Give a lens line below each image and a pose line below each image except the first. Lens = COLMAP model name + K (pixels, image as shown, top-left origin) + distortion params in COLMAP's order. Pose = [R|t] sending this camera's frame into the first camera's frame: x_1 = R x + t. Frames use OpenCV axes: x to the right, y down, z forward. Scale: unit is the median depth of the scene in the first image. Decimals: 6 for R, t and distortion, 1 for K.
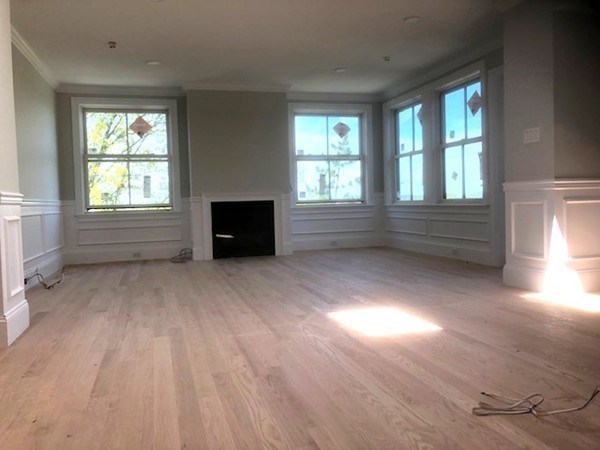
lens RADIAL K [[494.1, 0, 299.2], [0, 494.1, 224.3], [0, 0, 1]] dist [0.040570, -0.045951]
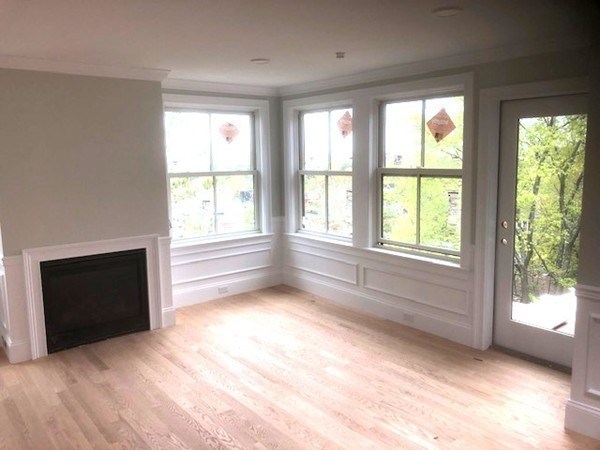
lens RADIAL K [[494.1, 0, 300.9], [0, 494.1, 223.2], [0, 0, 1]] dist [0.040570, -0.045951]
pose [[0.919130, -0.033674, 0.392513, -0.114170], [0.001614, 0.996654, 0.081726, -0.128195], [-0.393952, -0.074483, 0.916108, 0.311150]]
